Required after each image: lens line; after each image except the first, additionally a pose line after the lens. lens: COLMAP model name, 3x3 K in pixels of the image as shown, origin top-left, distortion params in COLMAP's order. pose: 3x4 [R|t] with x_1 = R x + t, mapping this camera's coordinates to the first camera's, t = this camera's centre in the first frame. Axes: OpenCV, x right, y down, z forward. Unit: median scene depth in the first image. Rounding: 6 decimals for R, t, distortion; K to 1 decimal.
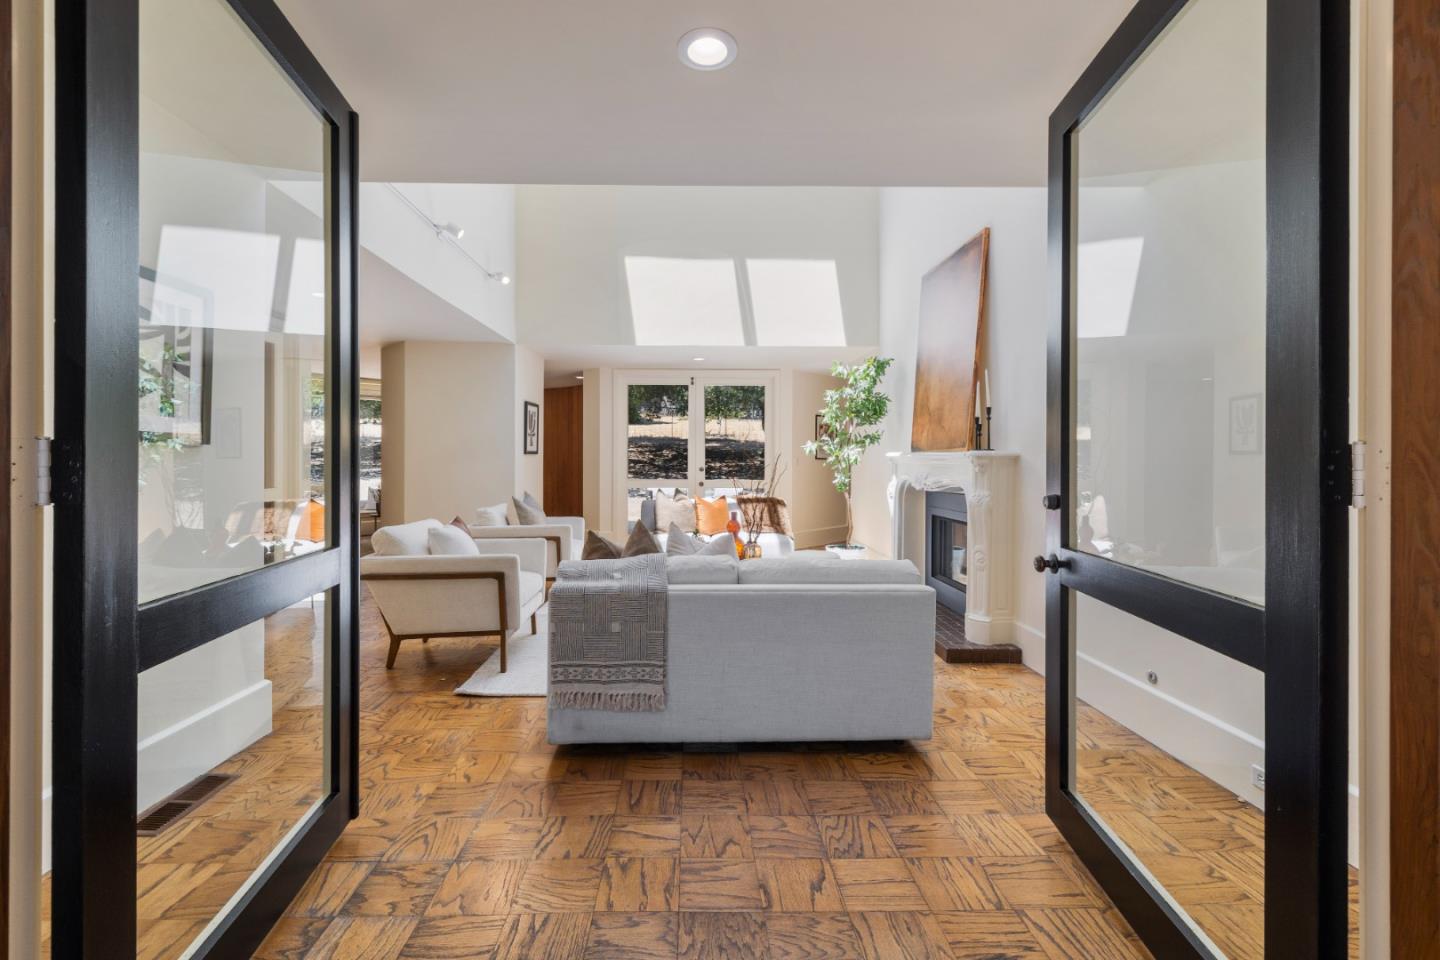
lens RADIAL K [[611.1, 0, 709.0], [0, 611.1, 471.9], [0, 0, 1]] dist [0.000546, 0.000259]
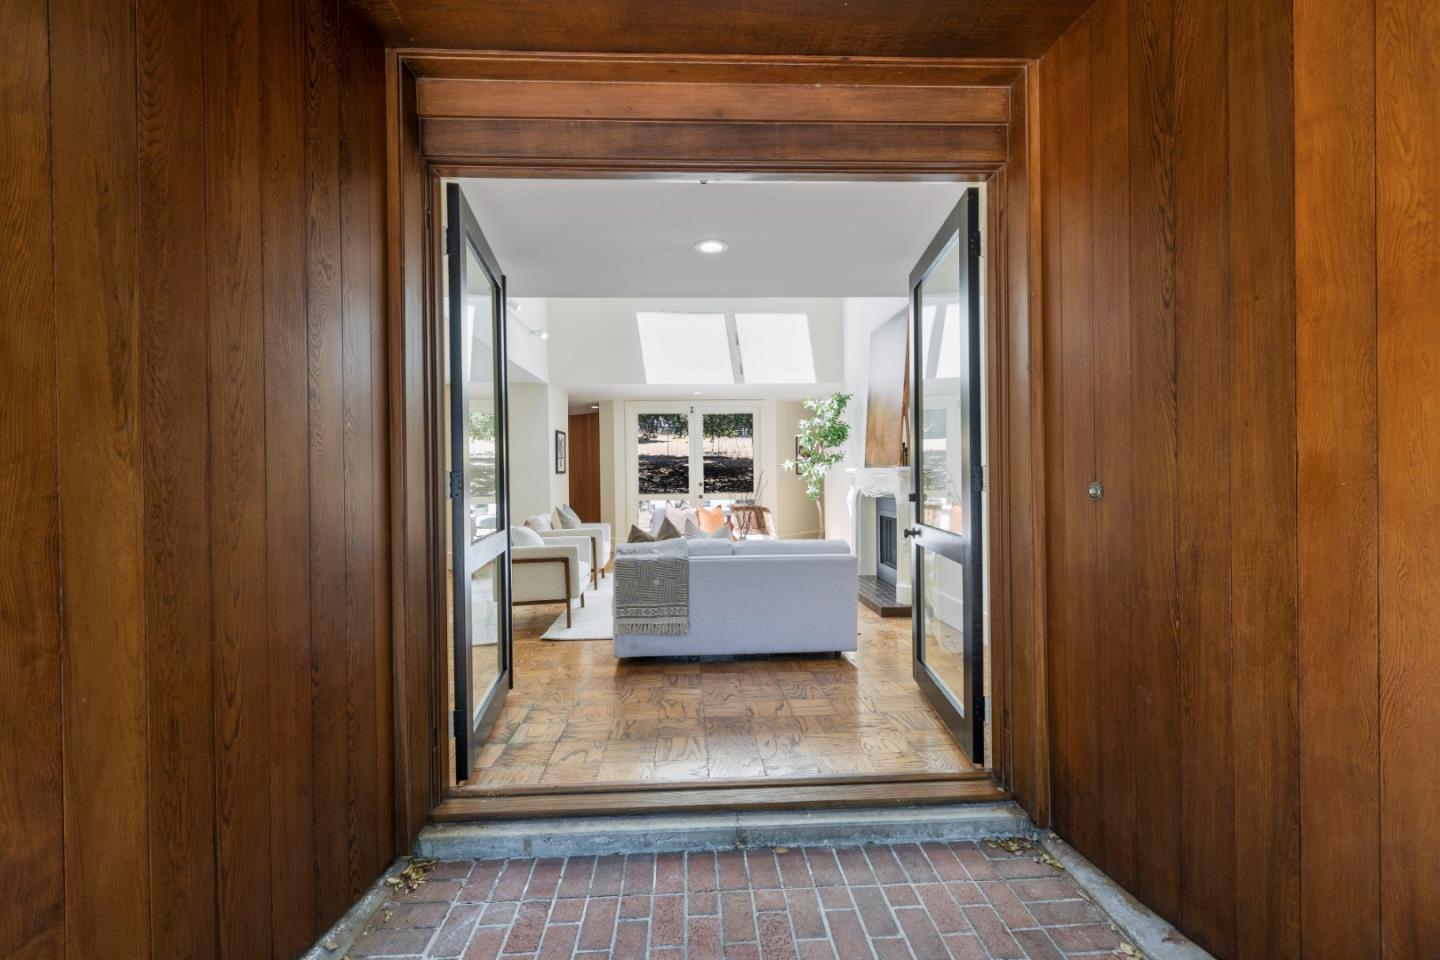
lens RADIAL K [[606.3, 0, 713.6], [0, 606.3, 477.7], [0, 0, 1]] dist [-0.000487, -0.000044]
pose [[0.999697, -0.014857, 0.019648, -0.014940], [0.015187, 0.999744, -0.016763, 0.004991], [-0.019394, 0.017056, 0.999666, -0.277691]]
